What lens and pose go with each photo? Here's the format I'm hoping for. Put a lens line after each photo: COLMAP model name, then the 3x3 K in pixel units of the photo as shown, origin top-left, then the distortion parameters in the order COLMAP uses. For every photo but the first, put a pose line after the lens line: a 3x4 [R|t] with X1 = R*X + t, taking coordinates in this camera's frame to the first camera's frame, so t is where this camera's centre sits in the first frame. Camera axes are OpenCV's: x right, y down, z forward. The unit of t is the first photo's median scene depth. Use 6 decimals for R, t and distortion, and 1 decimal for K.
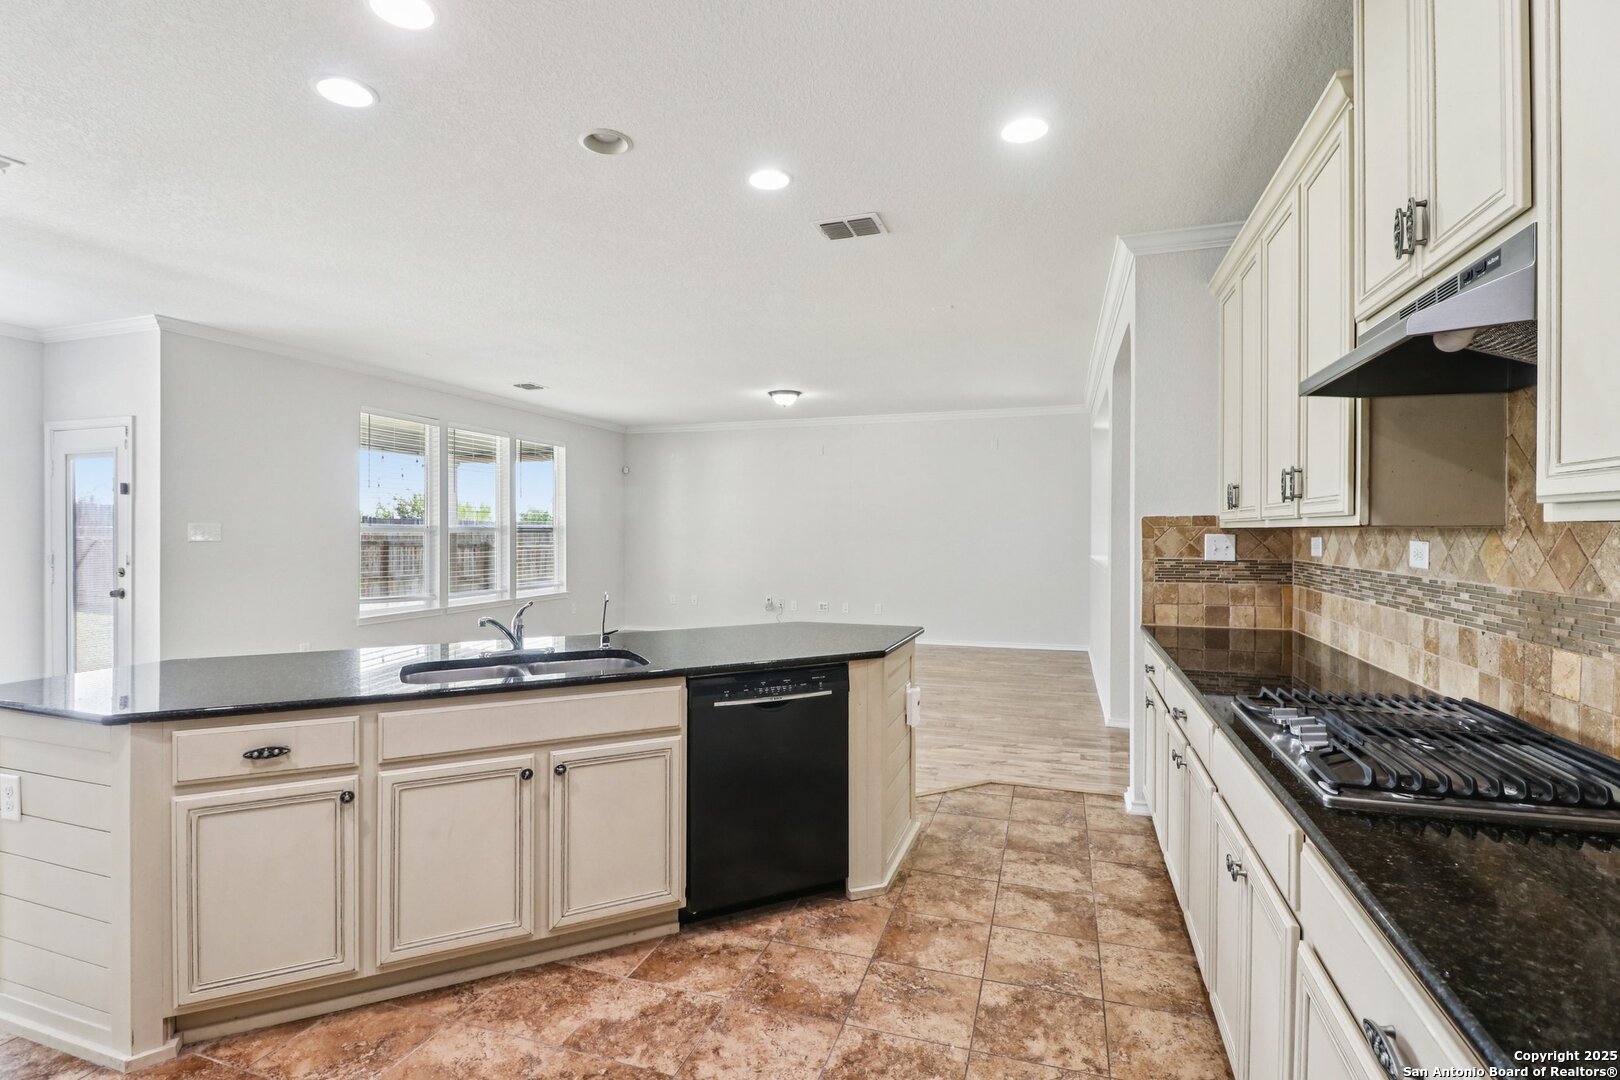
lens RADIAL K [[768.9, 0, 770.6], [0, 768.9, 535.7], [0, 0, 1]] dist [-0.013952, -0.005947]
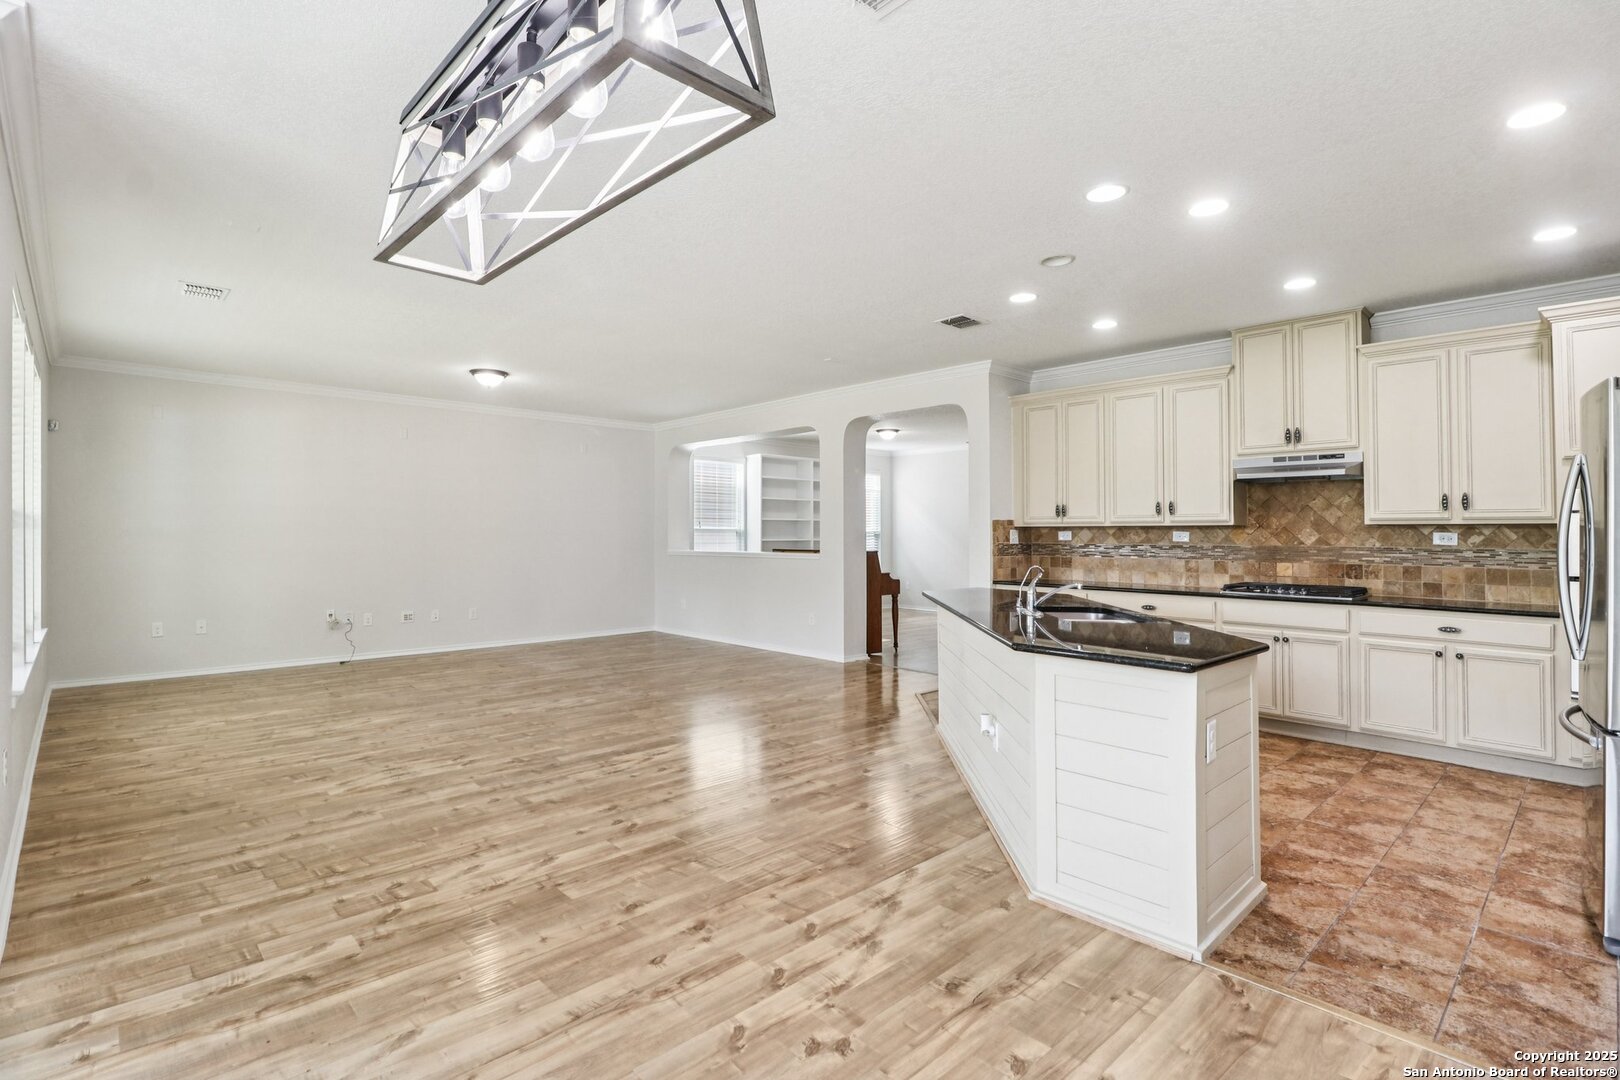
lens RADIAL K [[768.9, 0, 789.2], [0, 768.9, 518.6], [0, 0, 1]] dist [-0.013952, -0.005947]
pose [[0.464790, 0.015936, 0.885278, -2.134290], [0.003922, 0.999791, -0.020056, 0.009672], [-0.885412, 0.012794, 0.464630, 0.953656]]
